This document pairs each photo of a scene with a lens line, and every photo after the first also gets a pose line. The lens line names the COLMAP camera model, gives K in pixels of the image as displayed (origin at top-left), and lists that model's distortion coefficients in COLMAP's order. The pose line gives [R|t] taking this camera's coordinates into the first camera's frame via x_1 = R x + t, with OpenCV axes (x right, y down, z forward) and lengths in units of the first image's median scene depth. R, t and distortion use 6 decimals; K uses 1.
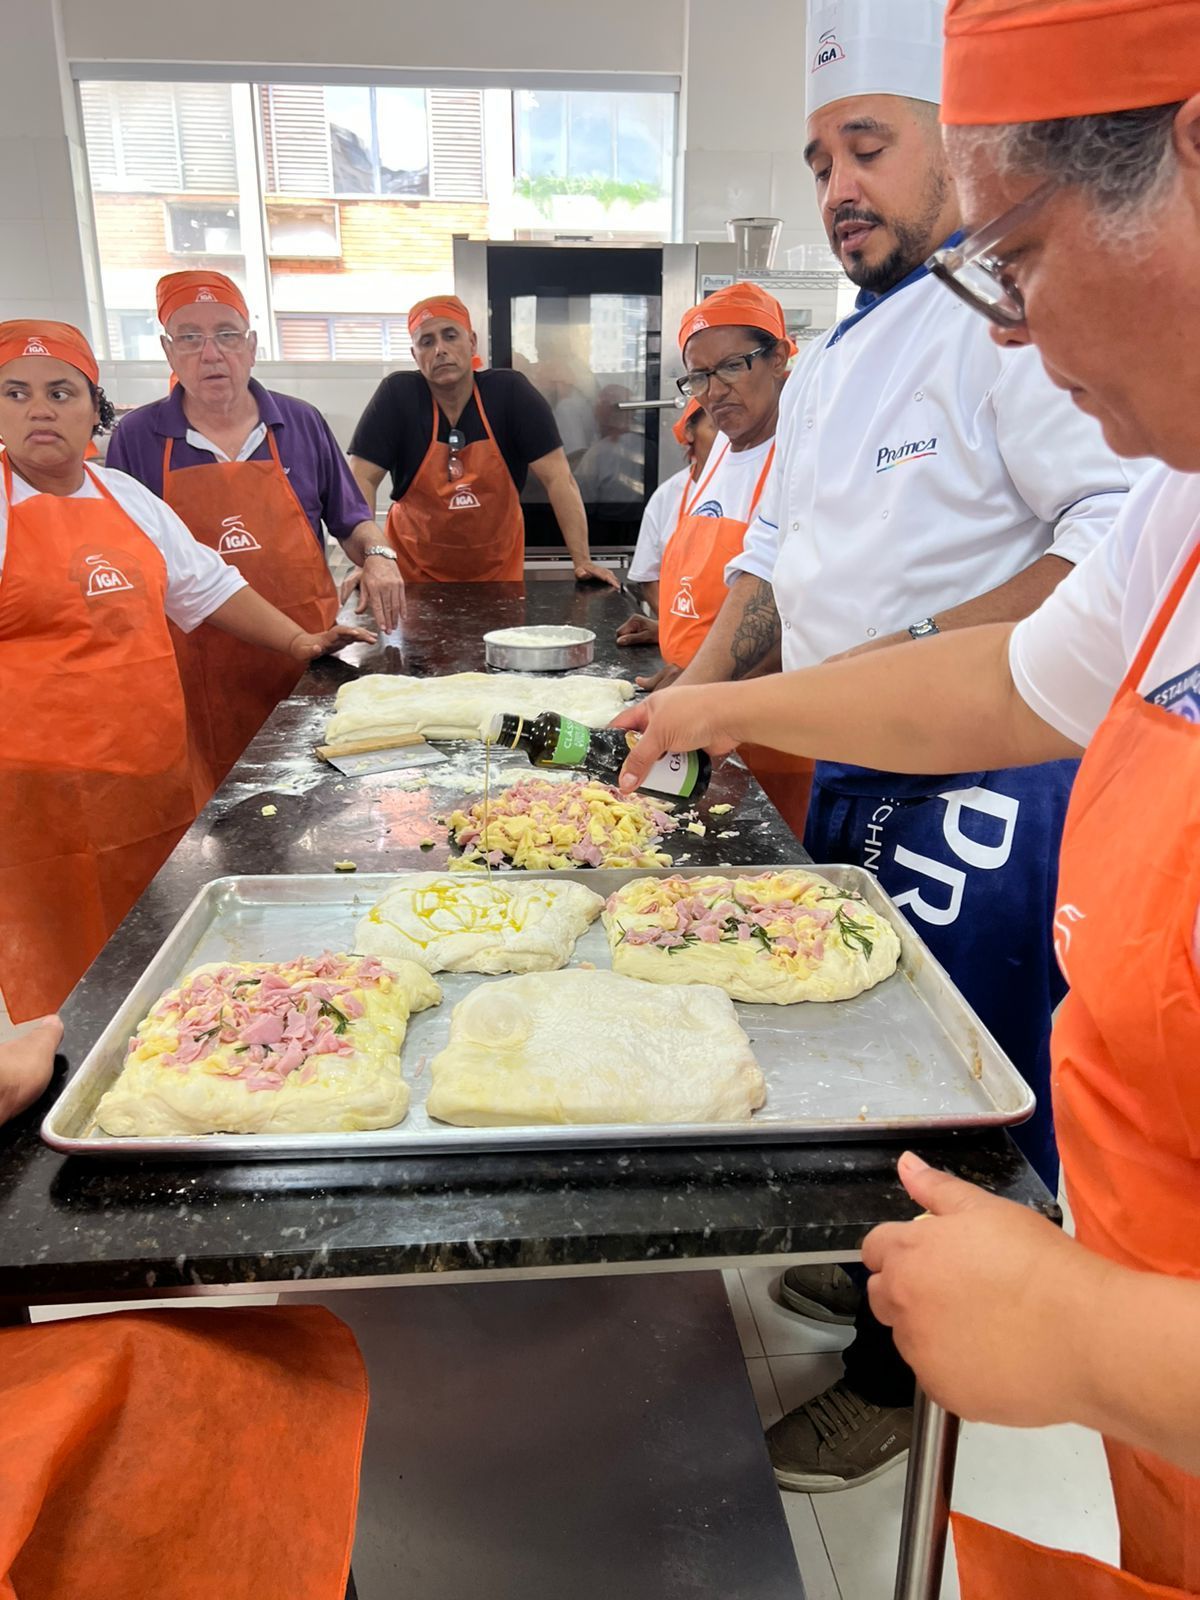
lens RADIAL K [[1187.9, 0, 600.0], [0, 1187.9, 800.0], [0, 0, 1]] dist [0.052213, -0.095275]
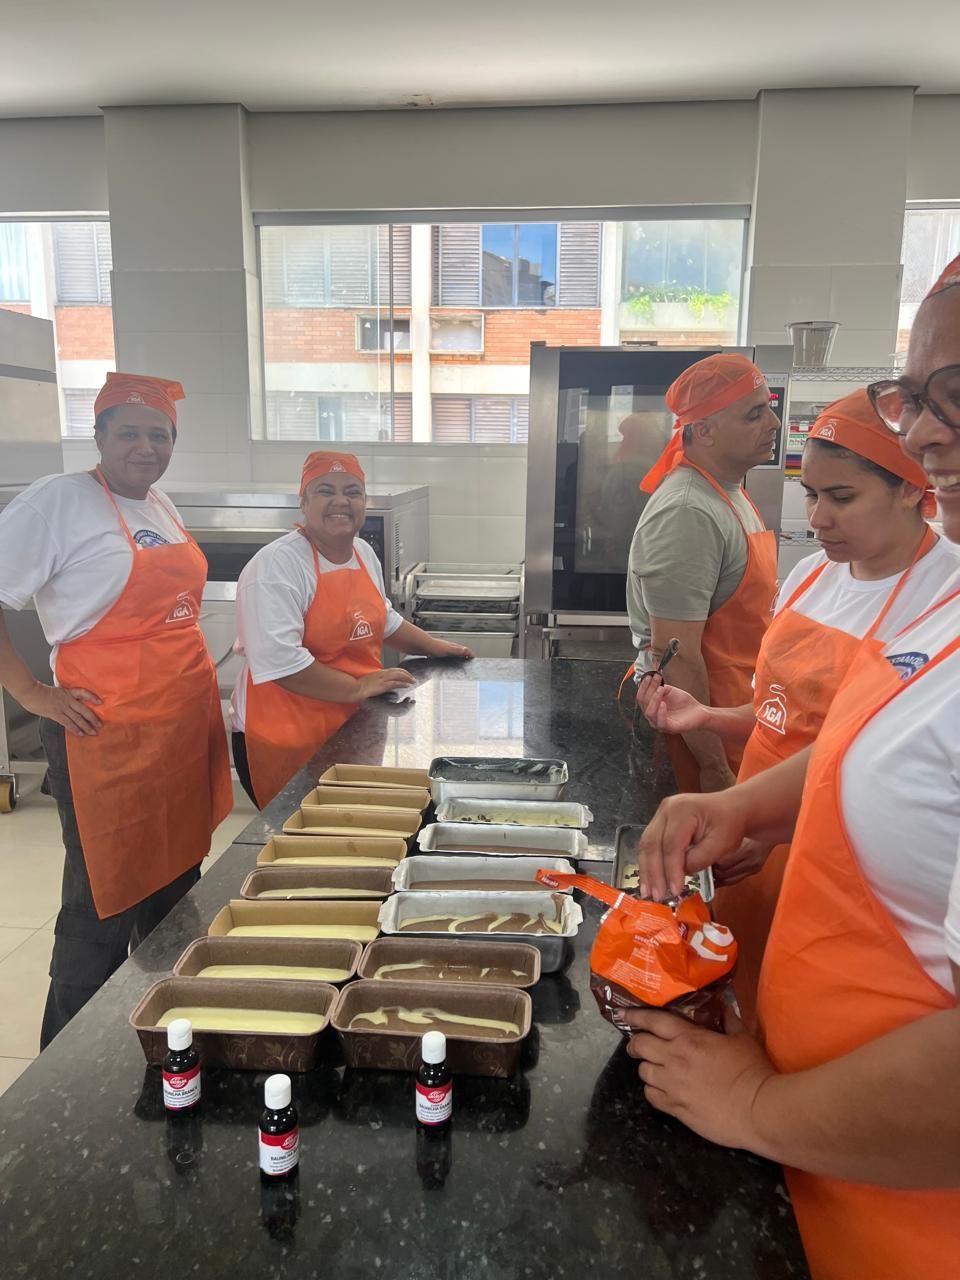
lens RADIAL K [[959.6, 0, 474.9], [0, 959.6, 647.9], [0, 0, 1]] dist [-0.004184, -0.003643]
pose [[0.976713, 0.051016, -0.208397, 0.021630], [-0.076255, 0.990442, -0.114932, -0.055955], [0.200542, 0.128147, 0.971268, 0.103785]]
